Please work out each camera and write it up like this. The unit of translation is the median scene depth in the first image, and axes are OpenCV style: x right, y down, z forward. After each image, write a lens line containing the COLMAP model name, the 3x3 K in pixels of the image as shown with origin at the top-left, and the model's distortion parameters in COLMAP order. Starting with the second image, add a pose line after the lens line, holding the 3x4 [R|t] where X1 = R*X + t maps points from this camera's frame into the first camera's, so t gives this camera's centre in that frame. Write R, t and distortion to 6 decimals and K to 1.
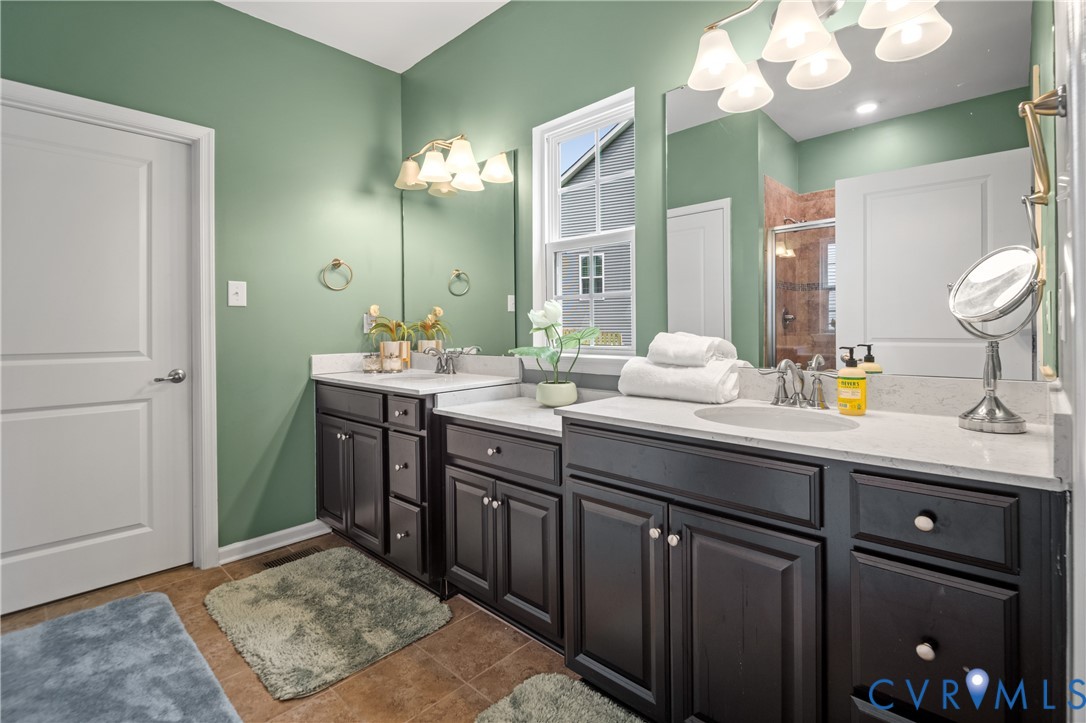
lens RADIAL K [[507.8, 0, 555.9], [0, 507.8, 337.2], [0, 0, 1]] dist [-0.001356, -0.000380]
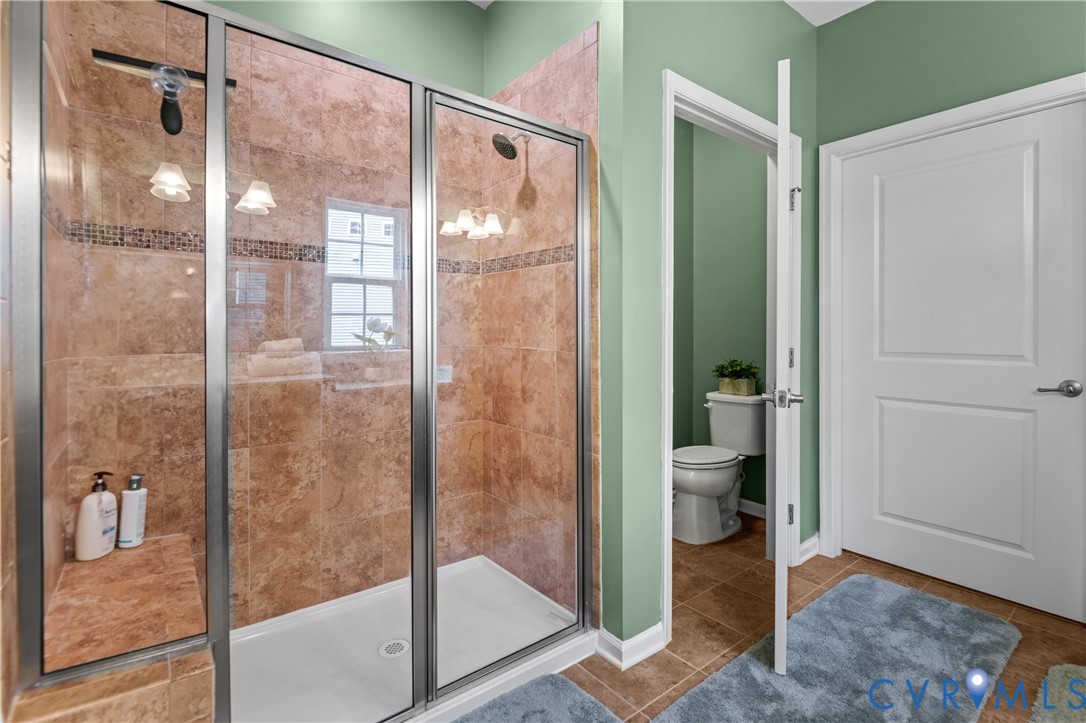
lens RADIAL K [[507.8, 0, 555.9], [0, 507.8, 337.2], [0, 0, 1]] dist [-0.001356, -0.000380]
pose [[-0.140510, 0.012298, -0.990003, 0.228465], [-0.010640, 0.999846, 0.013930, -0.010800], [0.990022, 0.012491, -0.140358, 0.360377]]
